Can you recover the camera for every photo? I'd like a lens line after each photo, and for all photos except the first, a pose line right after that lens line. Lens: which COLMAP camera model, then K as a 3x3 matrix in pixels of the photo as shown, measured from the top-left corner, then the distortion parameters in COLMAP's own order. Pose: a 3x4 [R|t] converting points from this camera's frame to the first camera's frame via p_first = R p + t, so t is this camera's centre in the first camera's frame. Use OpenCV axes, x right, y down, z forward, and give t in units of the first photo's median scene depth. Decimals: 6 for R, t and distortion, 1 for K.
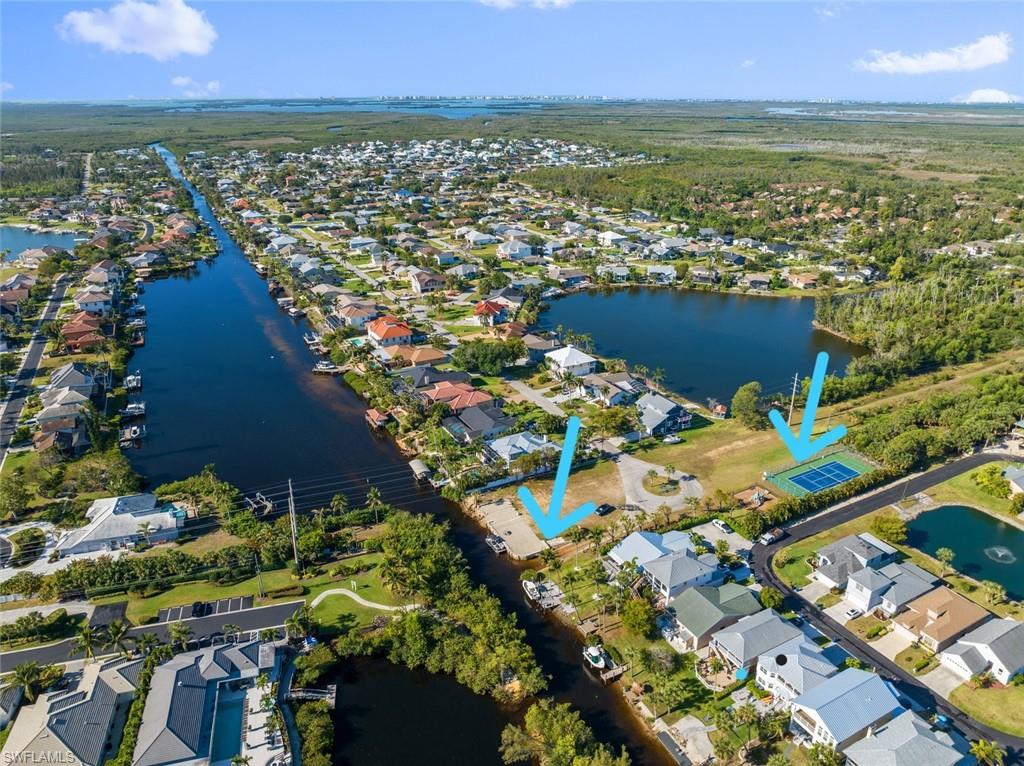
lens RADIAL K [[720.3, 0, 510.7], [0, 720.3, 365.4], [0, 0, 1]] dist [-0.010774, -0.064085]
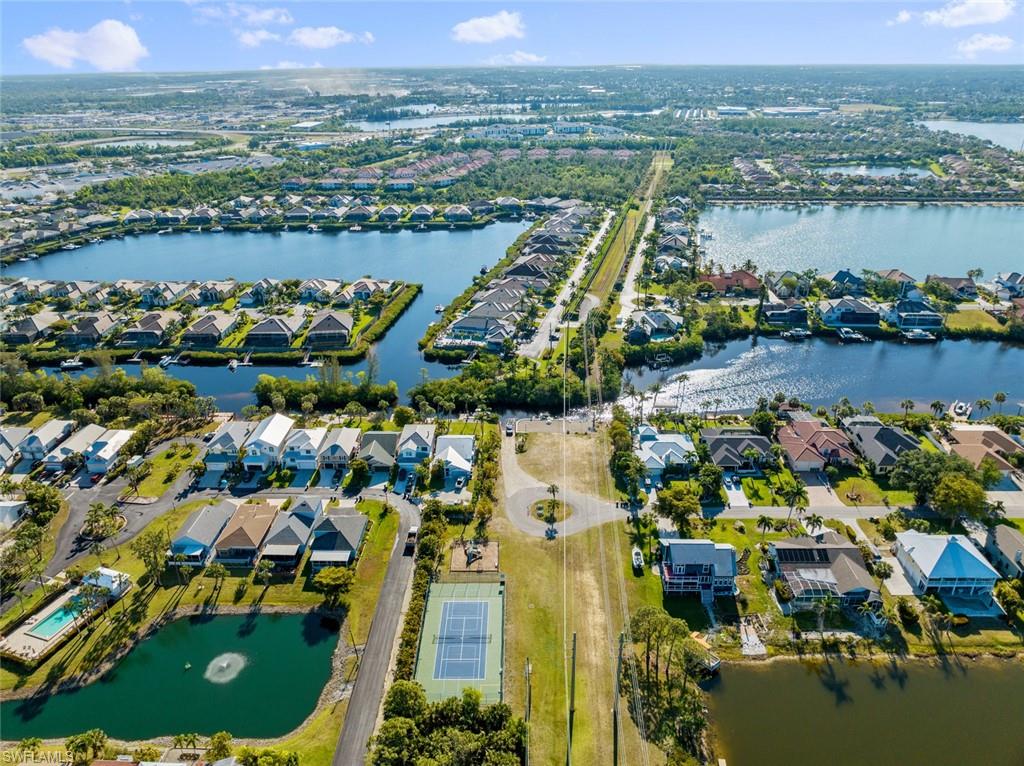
lens RADIAL K [[721.1, 0, 513.0], [0, 721.1, 366.9], [0, 0, 1]] dist [-0.039078, -0.000295]
pose [[-0.496610, 0.347399, -0.795420, 0.865866], [-0.300873, 0.790692, 0.533181, -0.434453], [0.814158, 0.504103, -0.288142, 1.090130]]
